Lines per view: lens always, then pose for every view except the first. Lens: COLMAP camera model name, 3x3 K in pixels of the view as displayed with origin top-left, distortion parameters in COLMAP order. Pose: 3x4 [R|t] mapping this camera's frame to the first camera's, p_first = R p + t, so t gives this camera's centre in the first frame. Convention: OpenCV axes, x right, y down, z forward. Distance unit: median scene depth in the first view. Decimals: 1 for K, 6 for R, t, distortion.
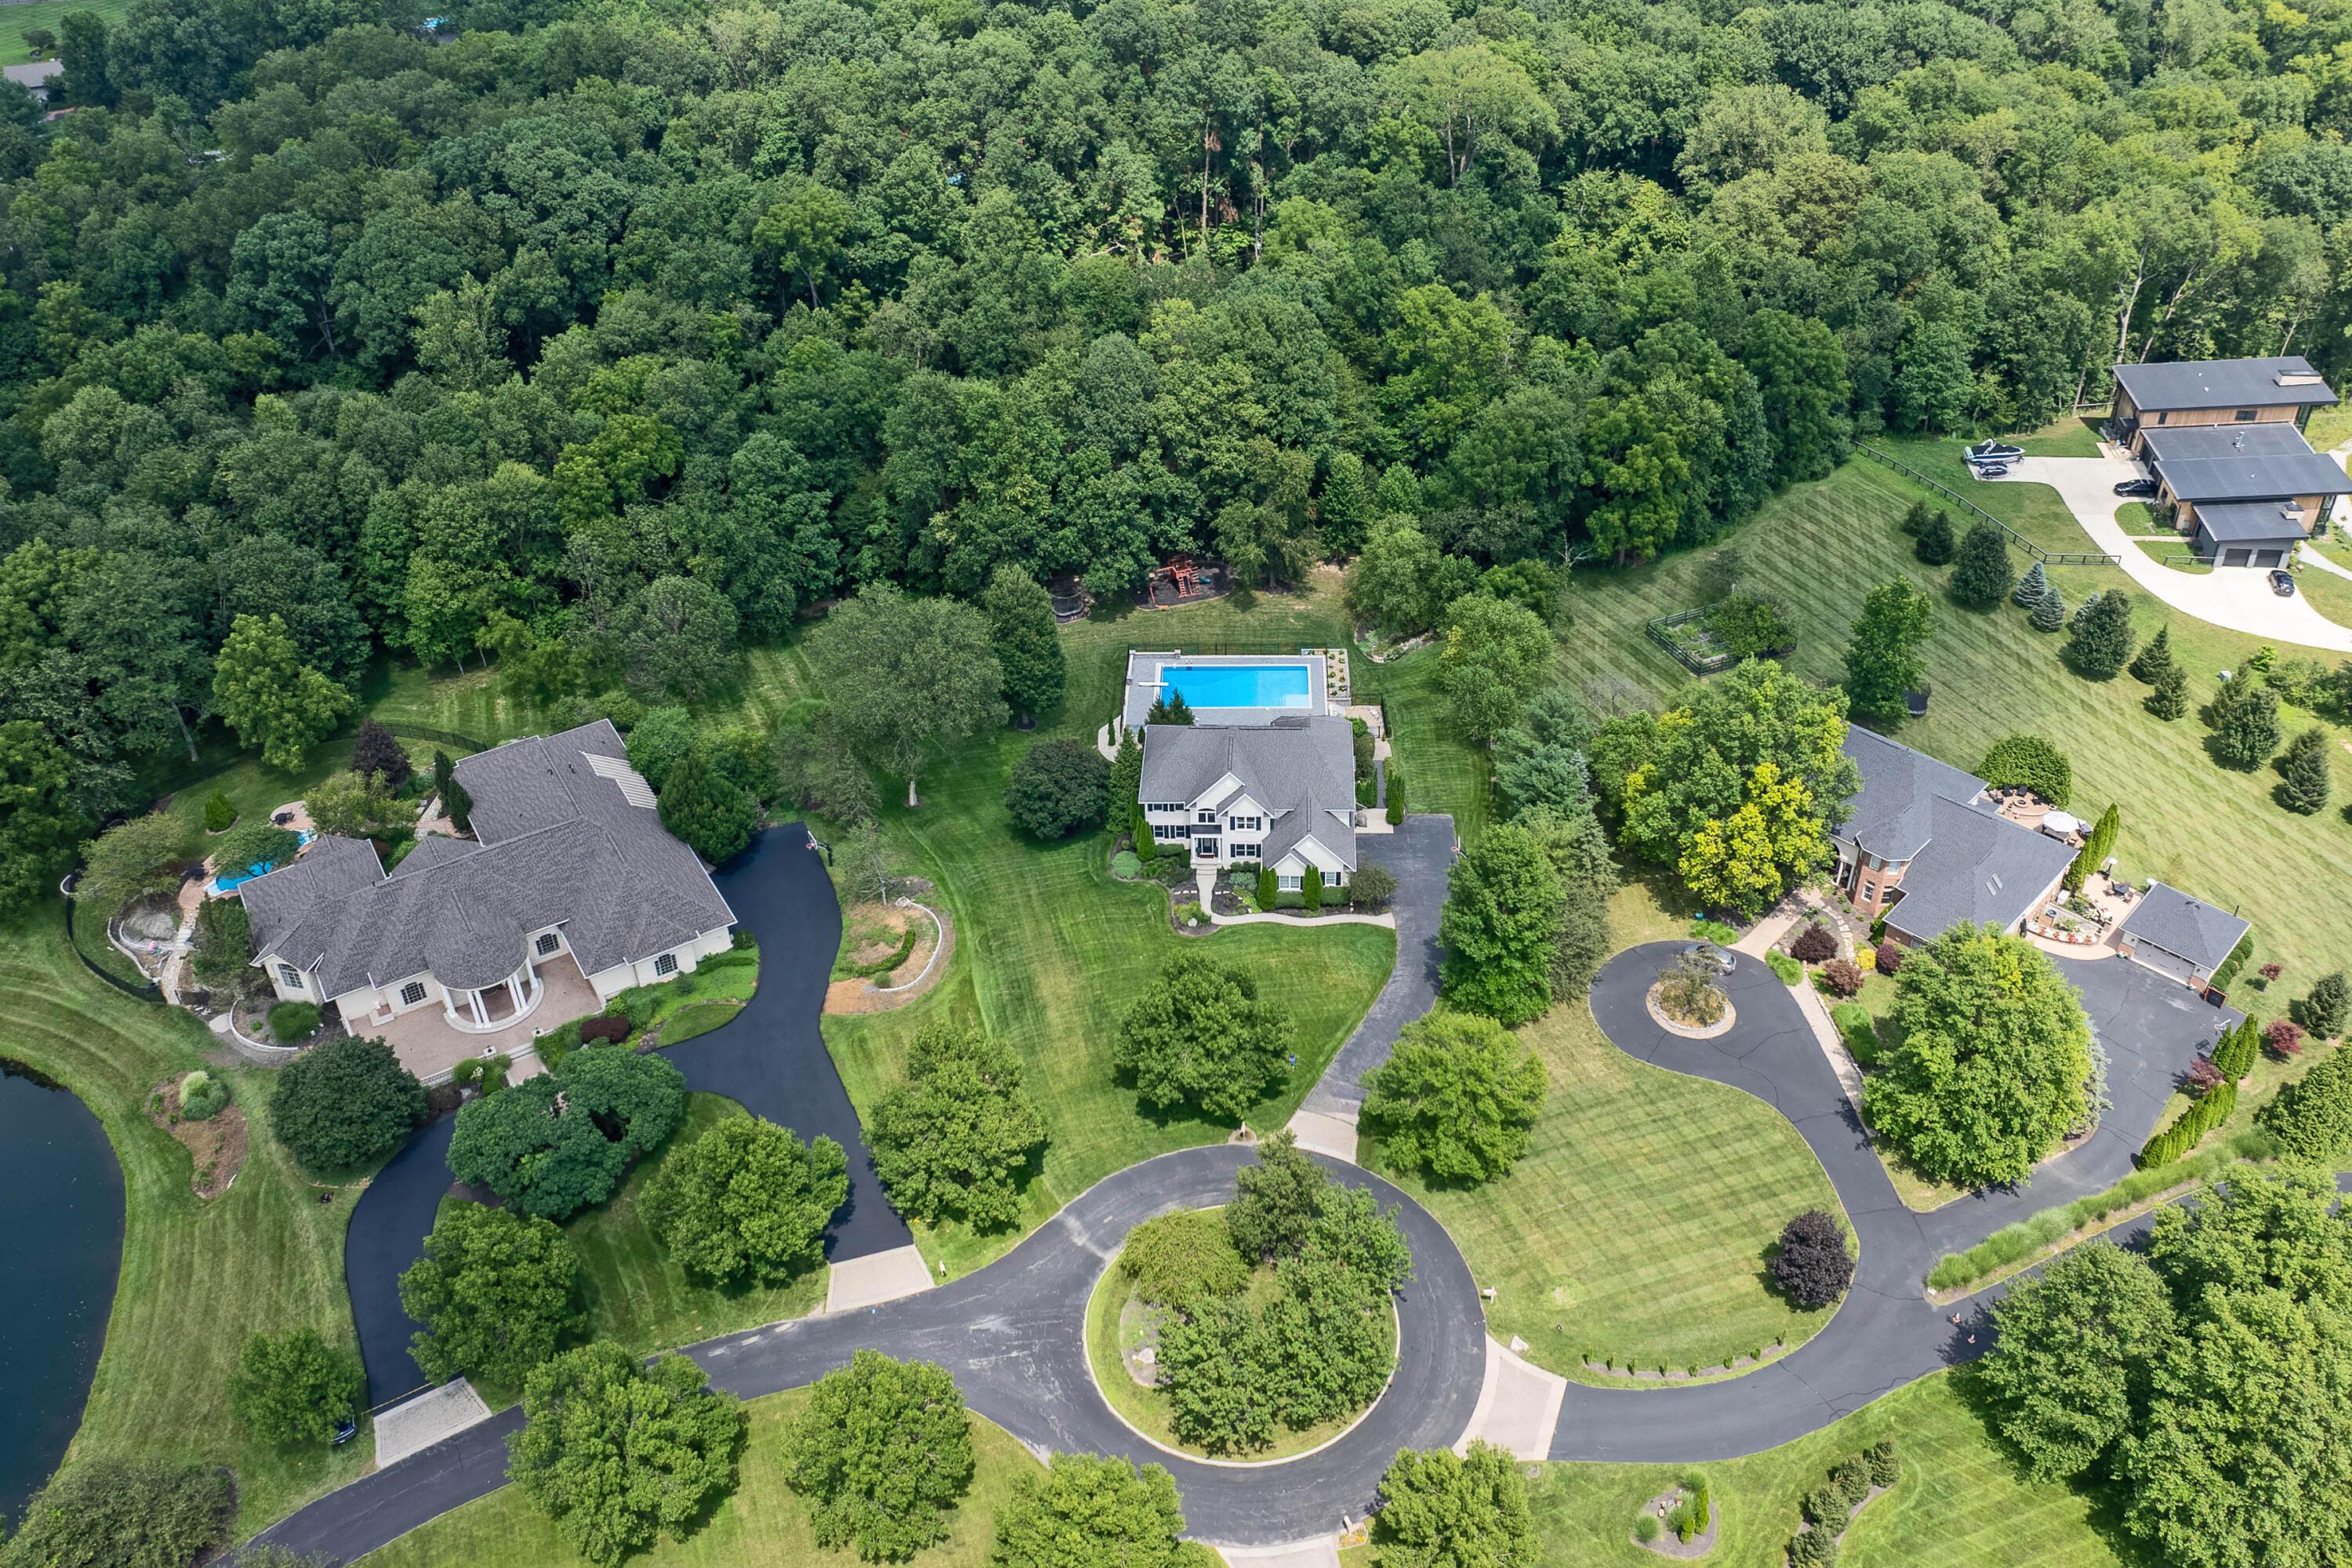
lens RADIAL K [[2031.8, 0, 1198.7], [0, 2031.8, 789.3], [0, 0, 1]] dist [-0.035516, 0.014948]
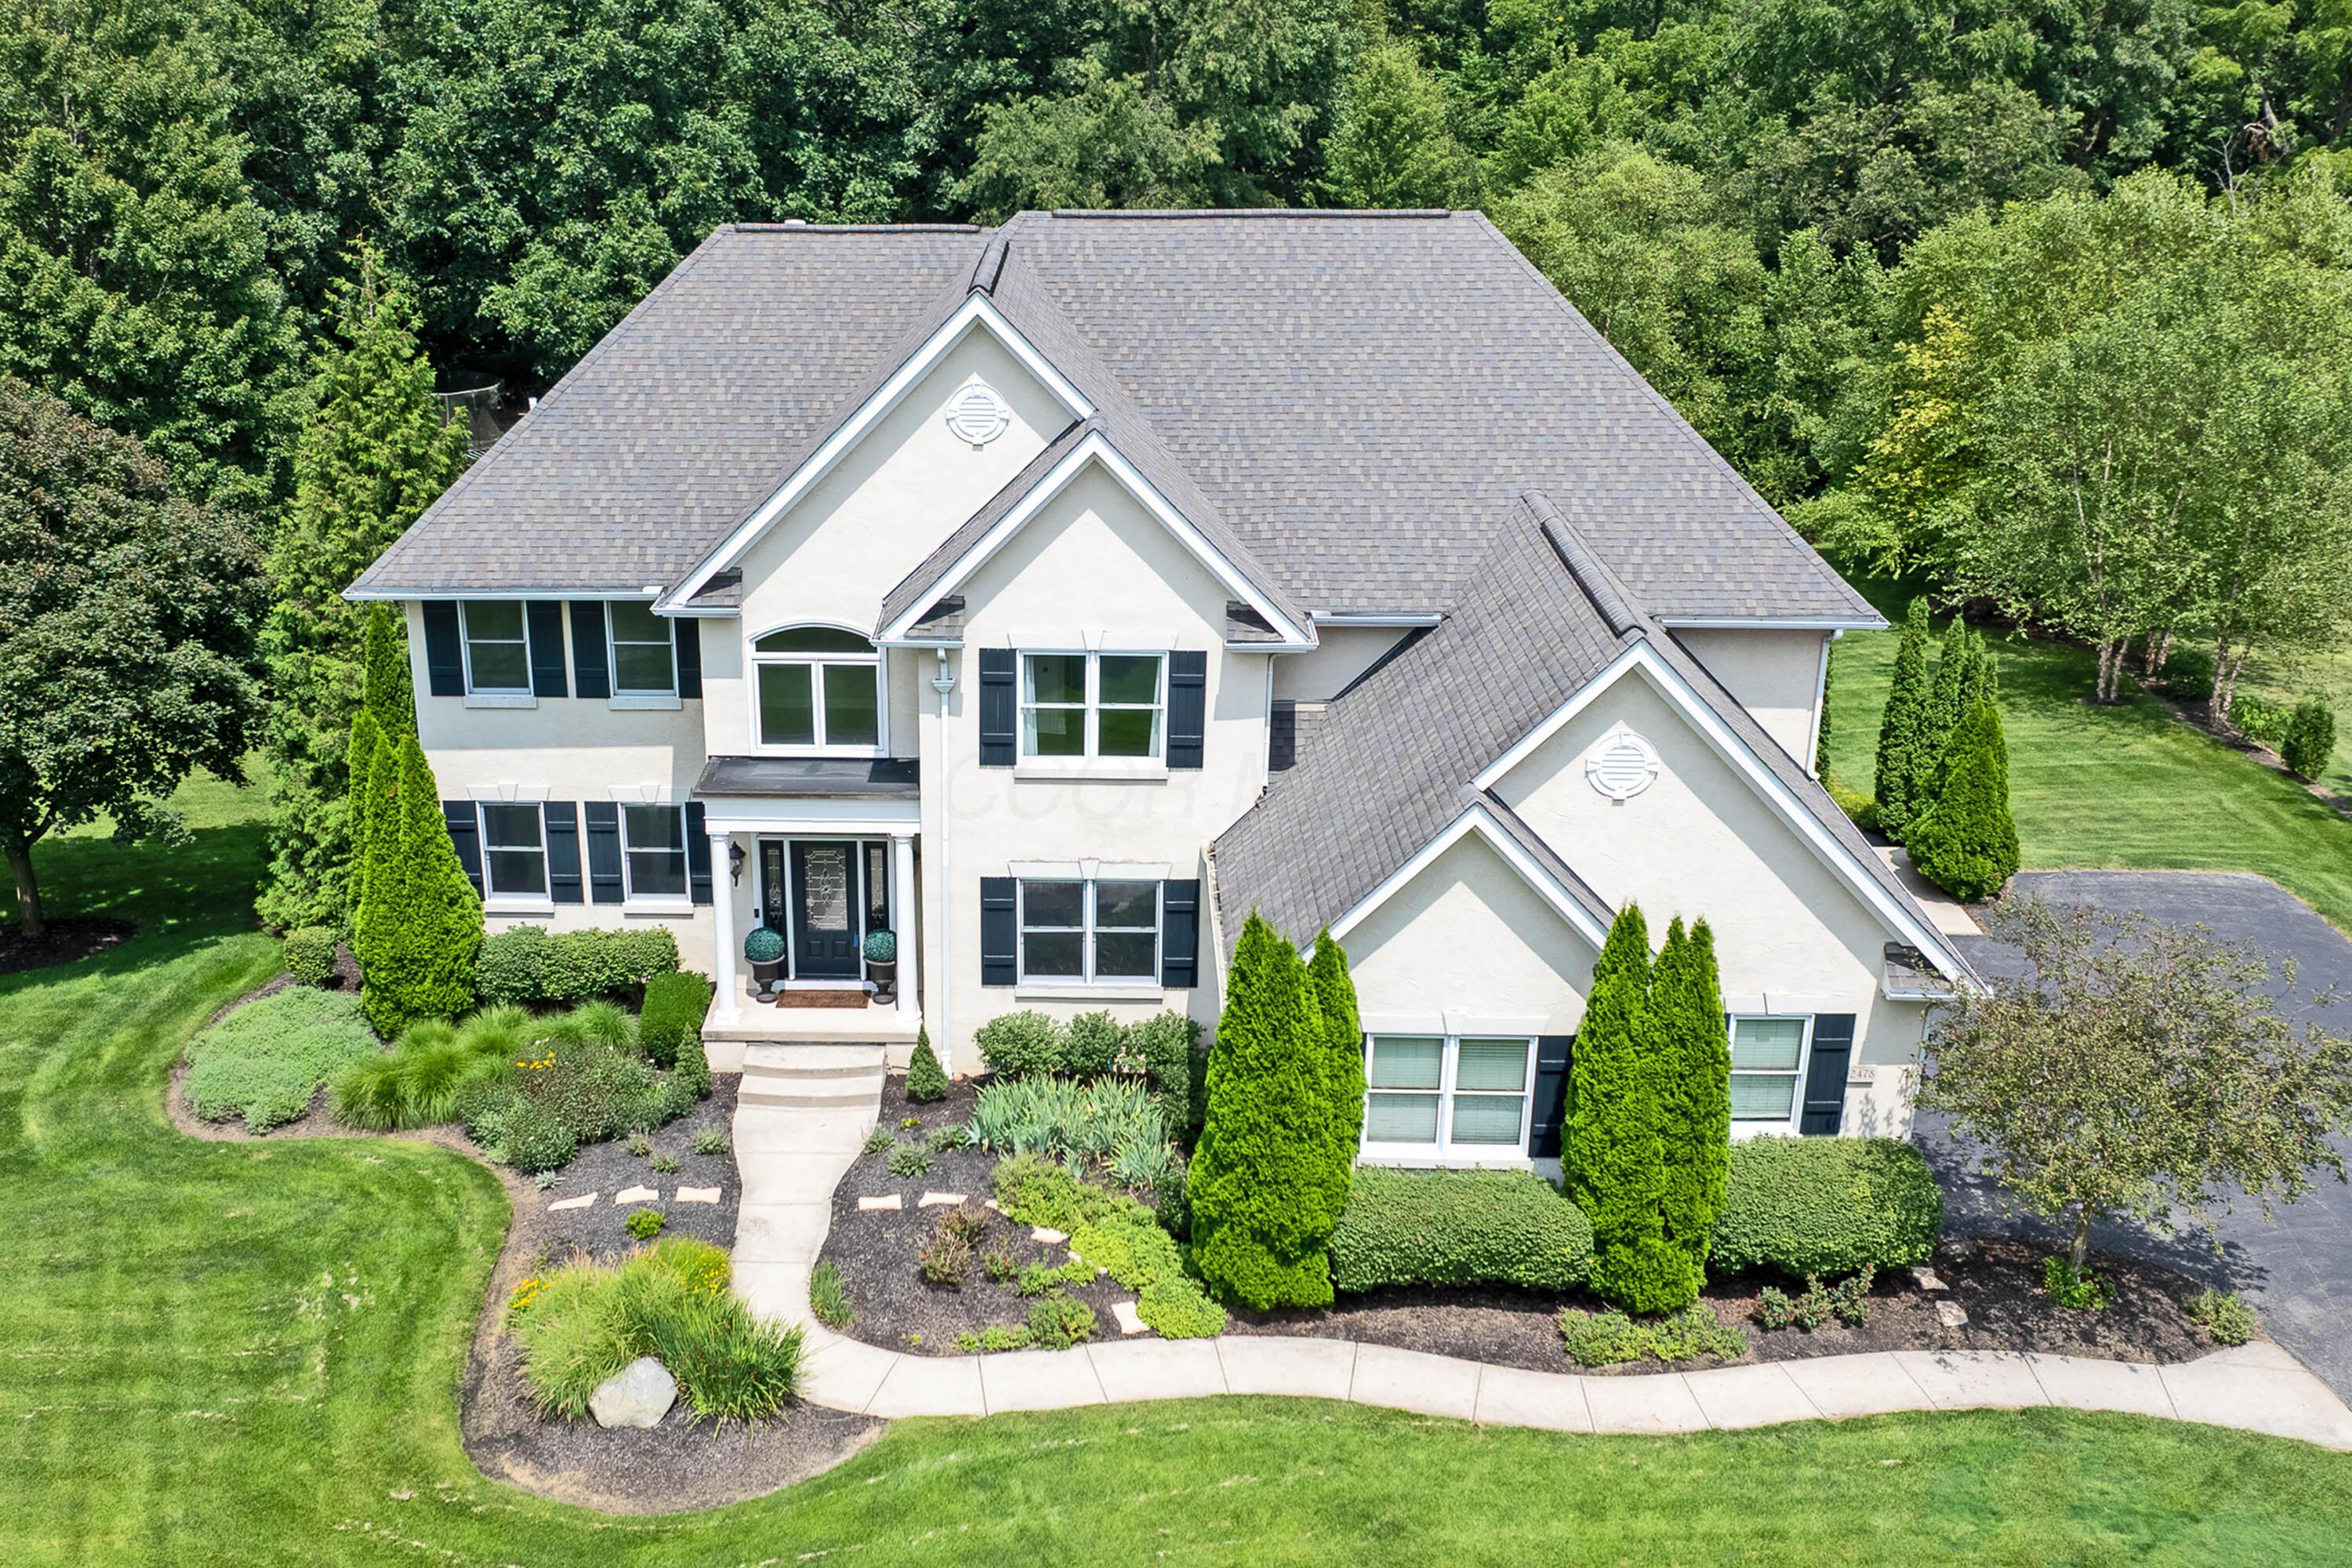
lens RADIAL K [[2404.9, 0, 1047.0], [0, 2404.9, 899.7], [0, 0, 1]] dist [-0.041886, 0.000000]
pose [[0.999731, 0.013398, 0.018915, 0.016056], [-0.008023, 0.965595, -0.259927, 0.067587], [-0.021747, 0.259705, 0.965443, 0.791973]]
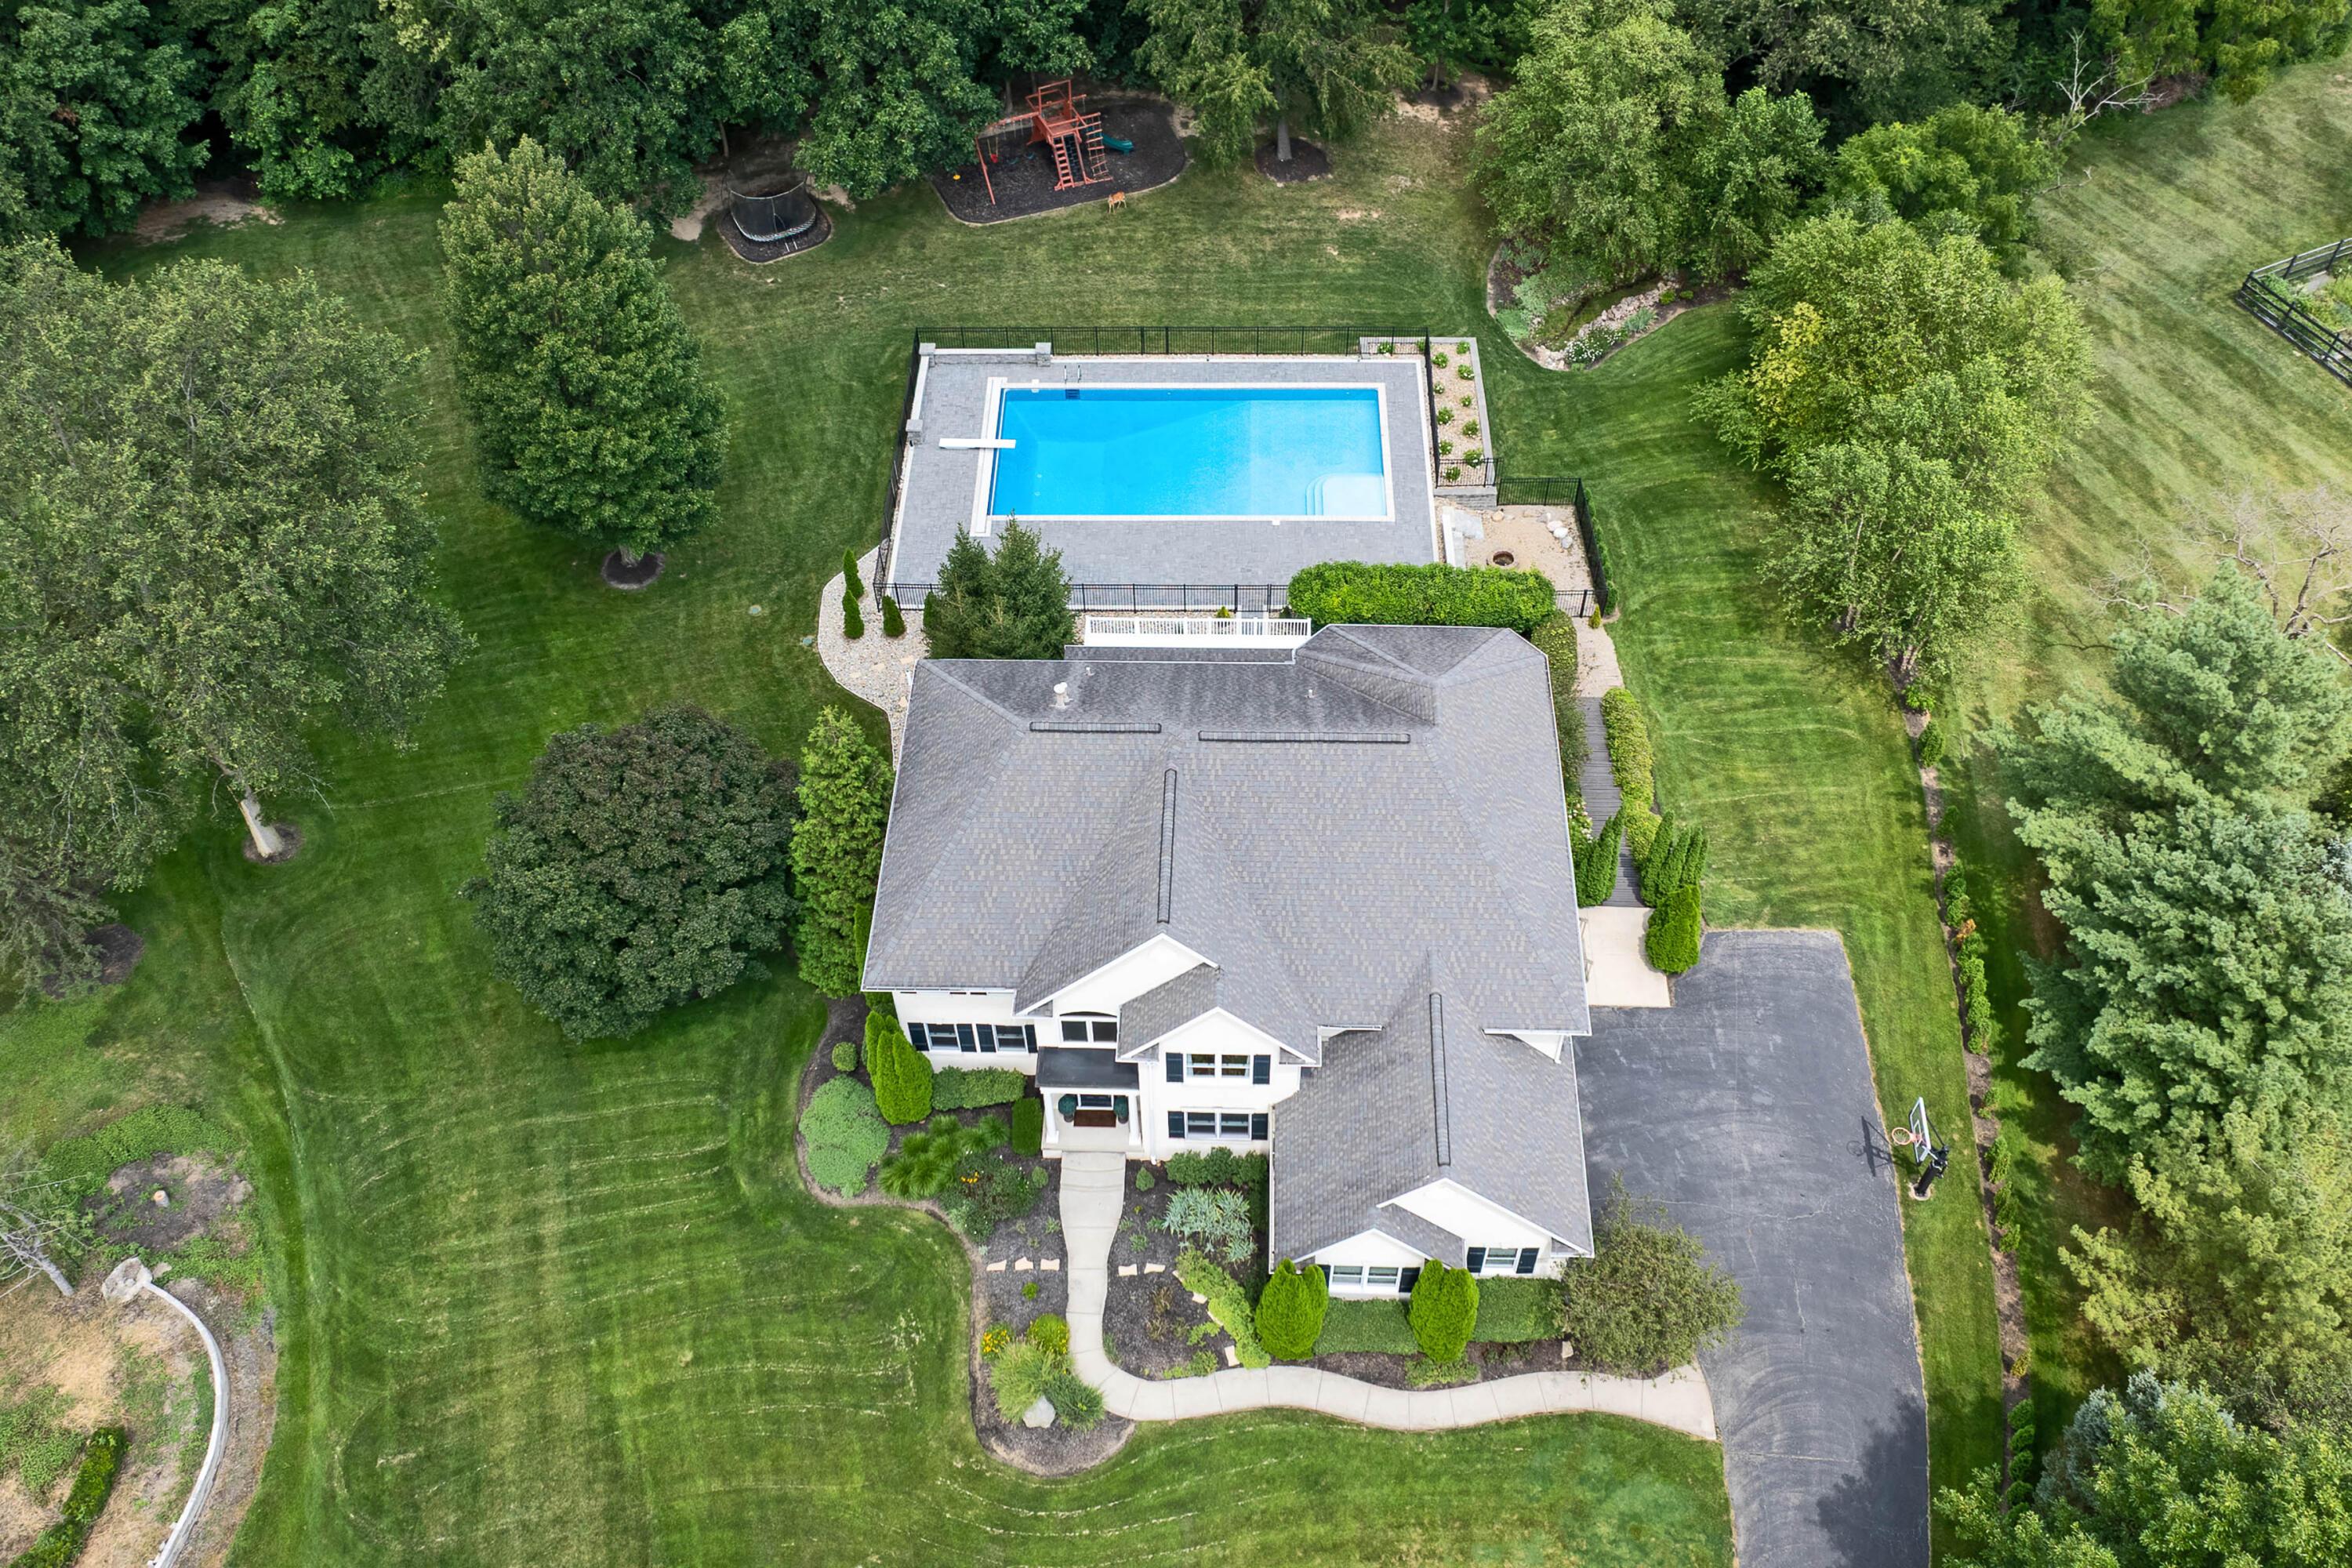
lens RADIAL K [[2031.8, 0, 1167.2], [0, 2031.8, 768.9], [0, 0, 1]] dist [-0.035516, 0.014948]
pose [[0.999999, -0.000335, 0.001654, 0.014126], [-0.000059, 0.972563, 0.232641, -0.088850], [-0.001686, -0.232641, 0.972561, 0.673217]]
